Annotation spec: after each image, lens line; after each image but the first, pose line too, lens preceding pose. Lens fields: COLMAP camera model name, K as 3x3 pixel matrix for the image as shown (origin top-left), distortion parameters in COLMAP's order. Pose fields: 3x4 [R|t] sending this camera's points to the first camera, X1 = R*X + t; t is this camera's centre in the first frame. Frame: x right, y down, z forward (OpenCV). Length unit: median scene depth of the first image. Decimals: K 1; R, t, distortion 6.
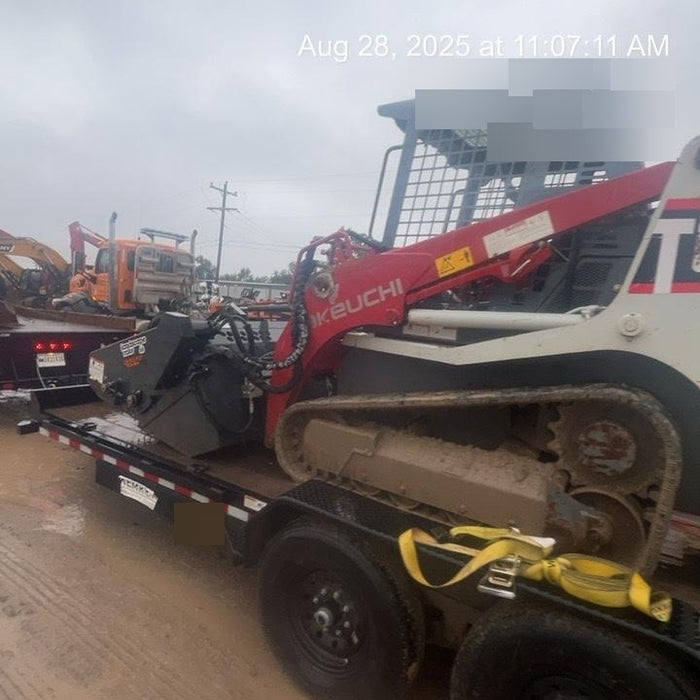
lens RADIAL K [[527.2, 0, 347.3], [0, 527.2, 363.7], [0, 0, 1]] dist [0.000050, -0.002588]
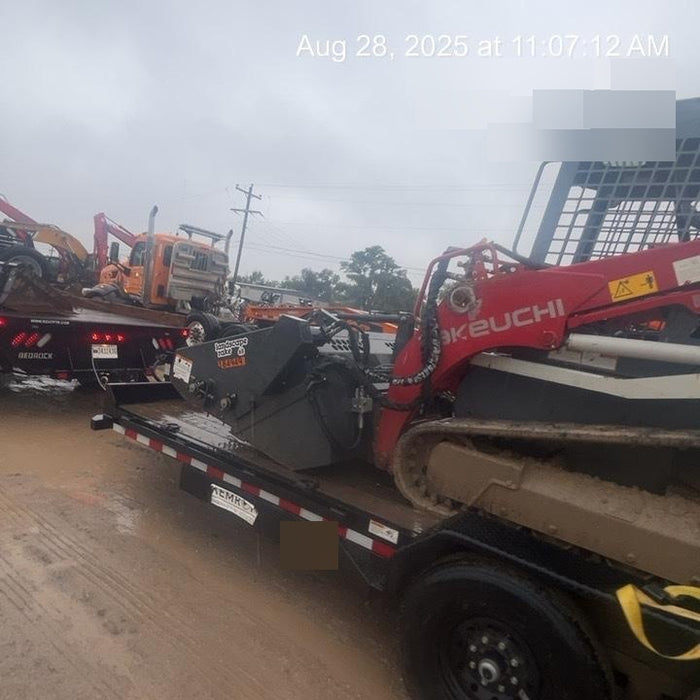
lens RADIAL K [[527.2, 0, 347.3], [0, 527.2, 363.7], [0, 0, 1]] dist [0.000050, -0.002588]
pose [[0.996951, 0.077858, -0.005199, -0.219440], [-0.077946, 0.996768, -0.019455, -0.001431], [0.003668, 0.019801, 0.999797, 0.064322]]
